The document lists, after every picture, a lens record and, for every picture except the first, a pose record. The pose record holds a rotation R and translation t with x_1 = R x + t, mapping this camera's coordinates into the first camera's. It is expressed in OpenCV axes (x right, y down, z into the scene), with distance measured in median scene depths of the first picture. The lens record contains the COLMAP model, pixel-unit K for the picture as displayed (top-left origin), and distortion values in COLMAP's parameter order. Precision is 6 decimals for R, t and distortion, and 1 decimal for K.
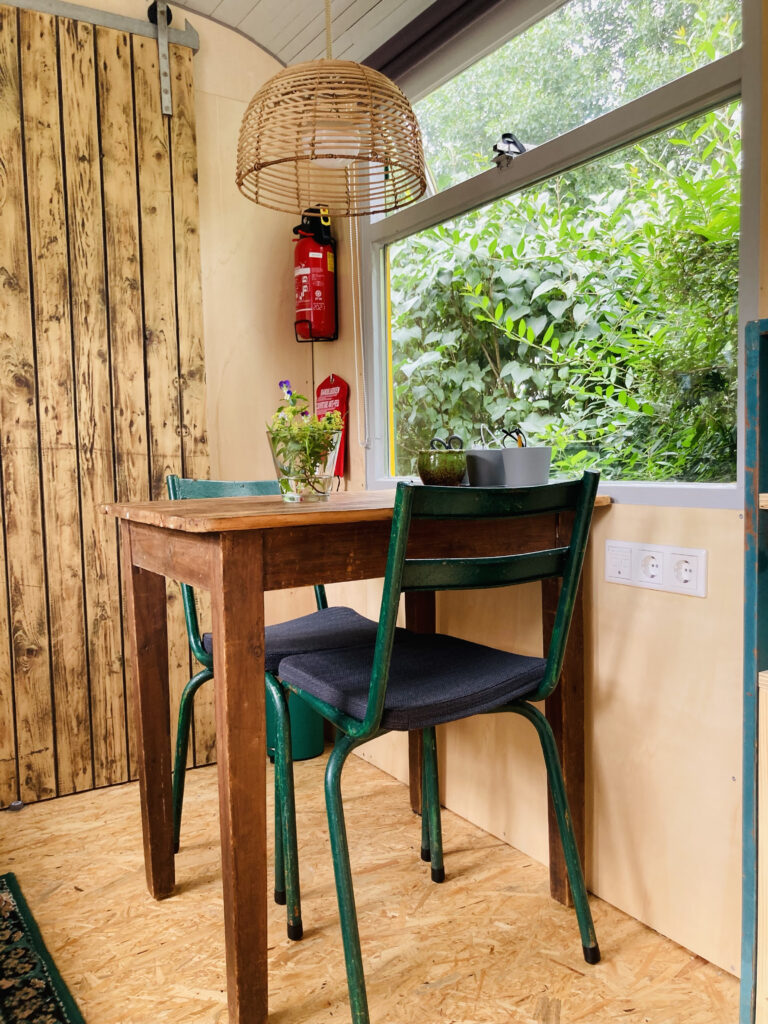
lens RADIAL K [[843.3, 0, 384.1], [0, 843.3, 512.3], [0, 0, 1]] dist [0.015313, -0.010530]
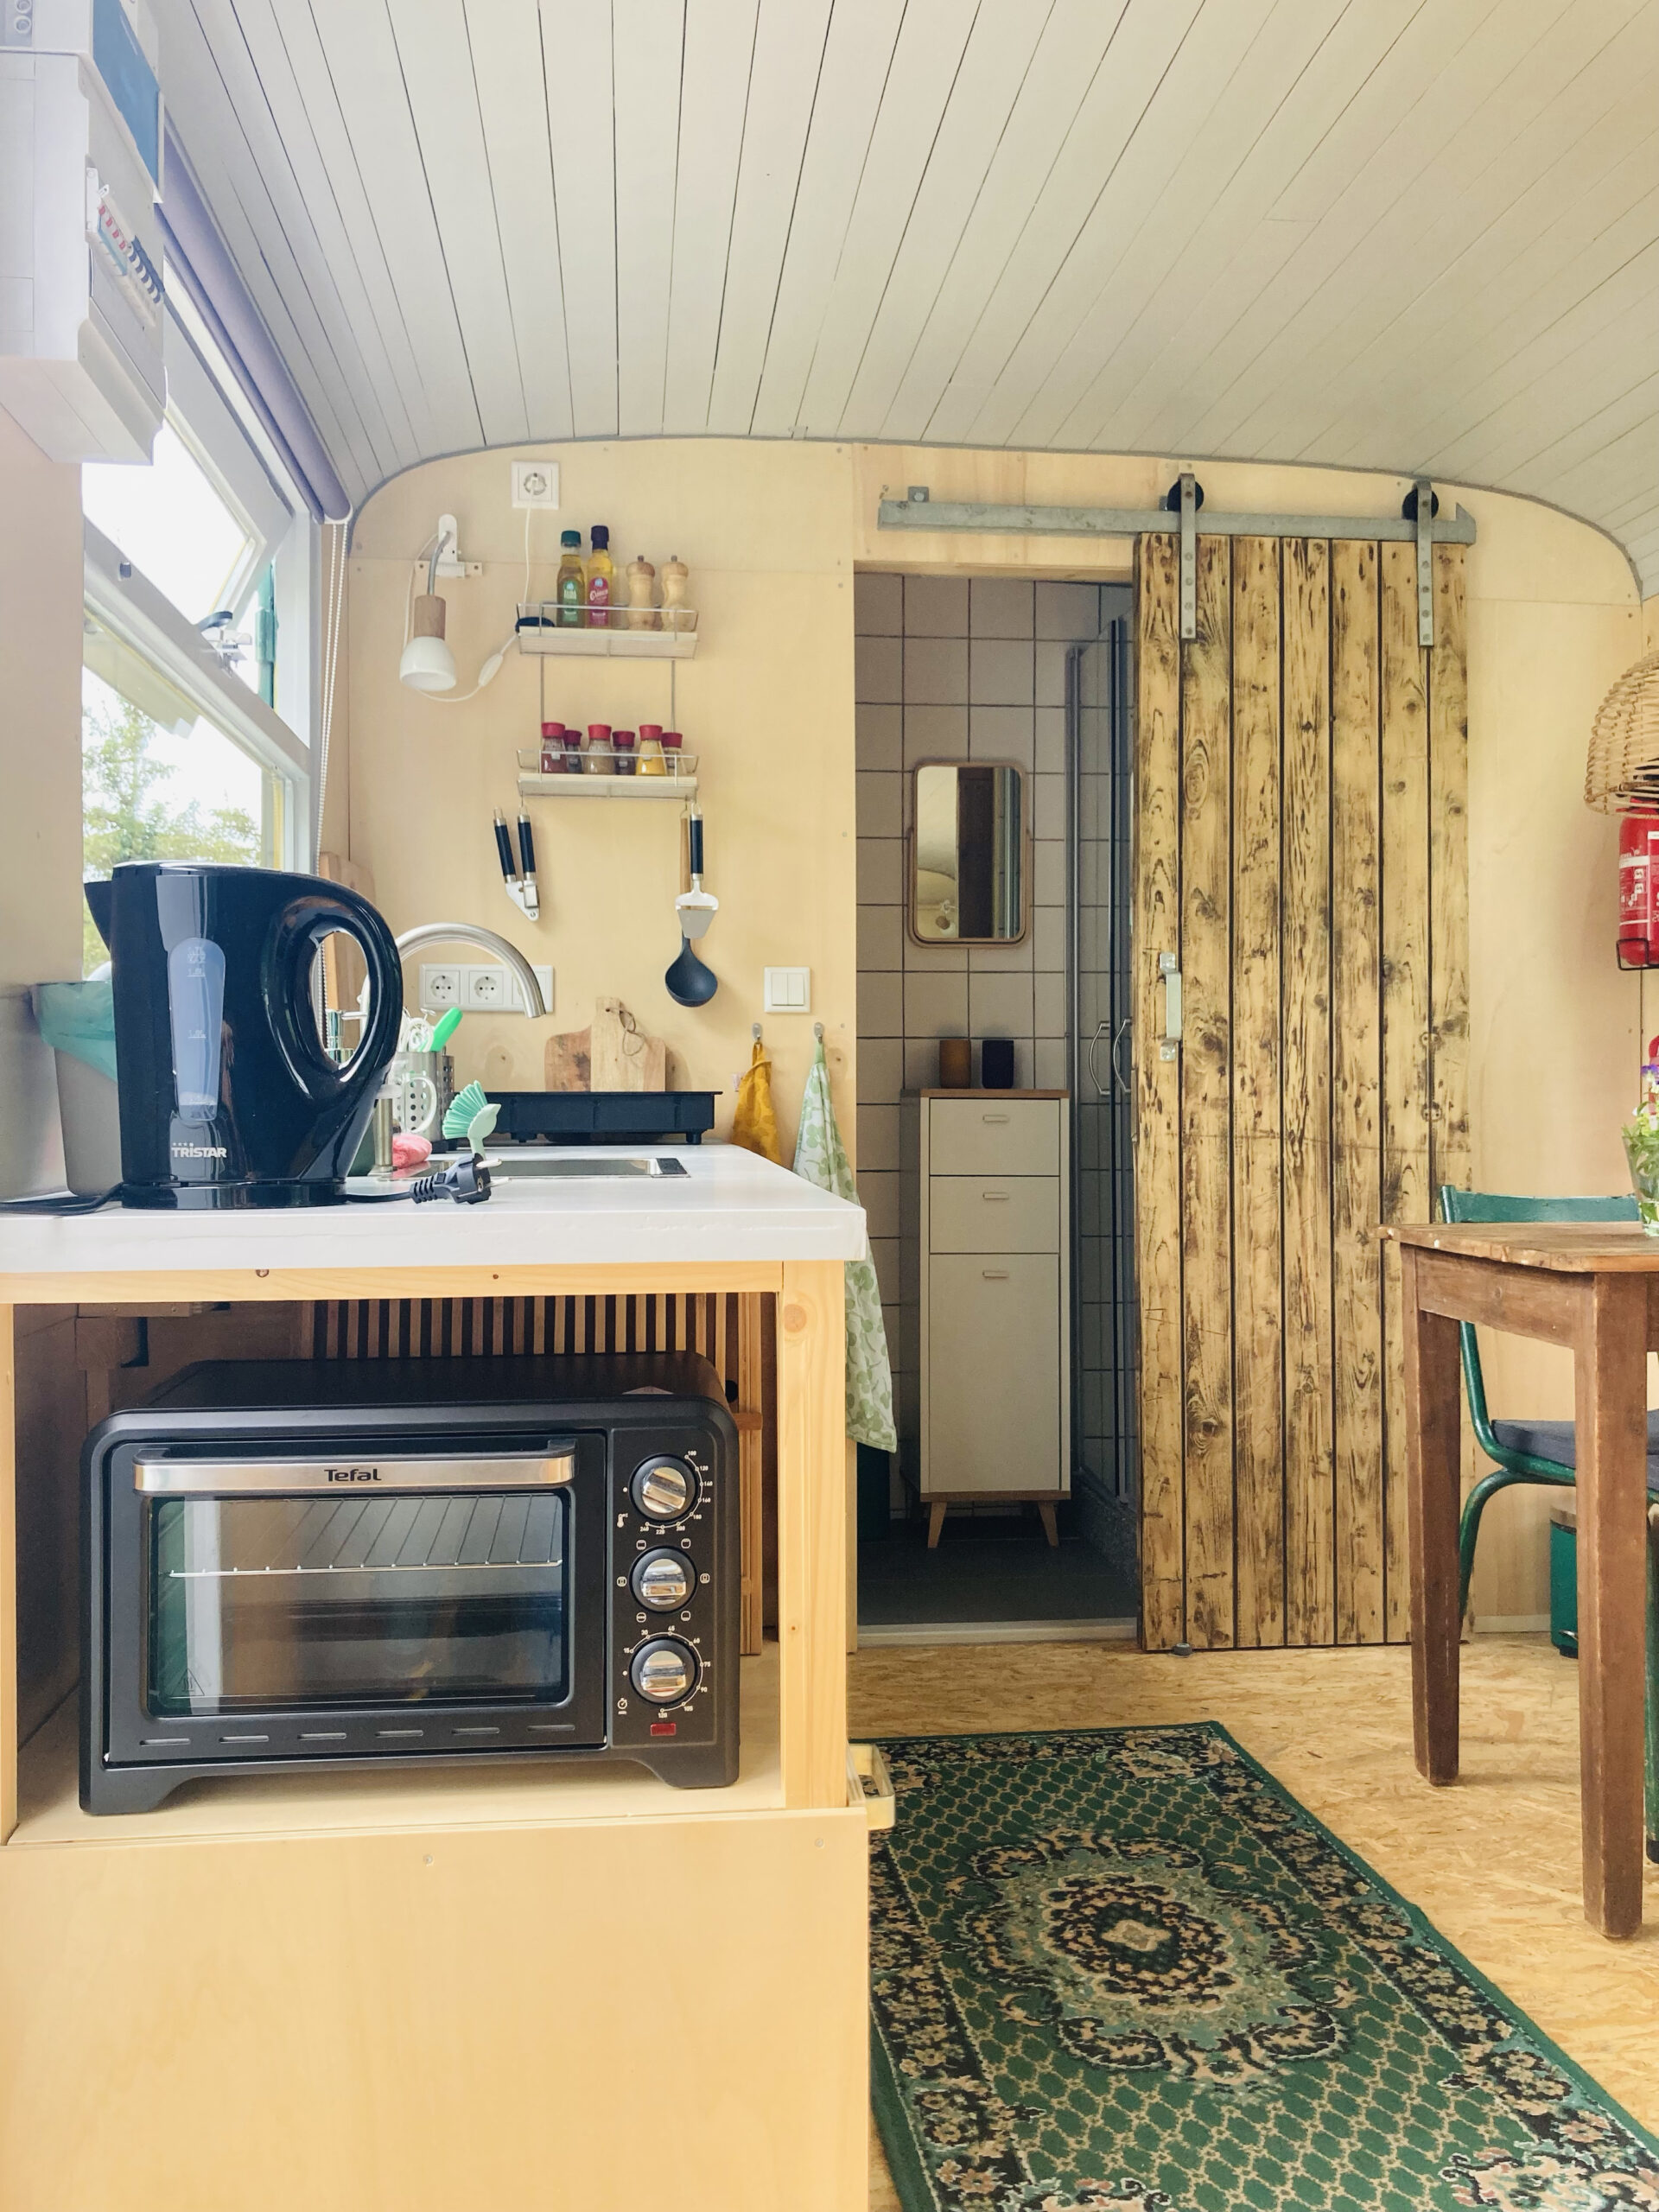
lens RADIAL K [[1821.7, 0, 830.5], [0, 1821.7, 1077.2], [0, 0, 1]] dist [0.015313, -0.010530]
pose [[0.904633, 0.015619, -0.425905, -0.063445], [-0.049745, 0.996367, -0.069122, -0.003371], [0.423279, 0.083717, 0.902123, -0.505420]]
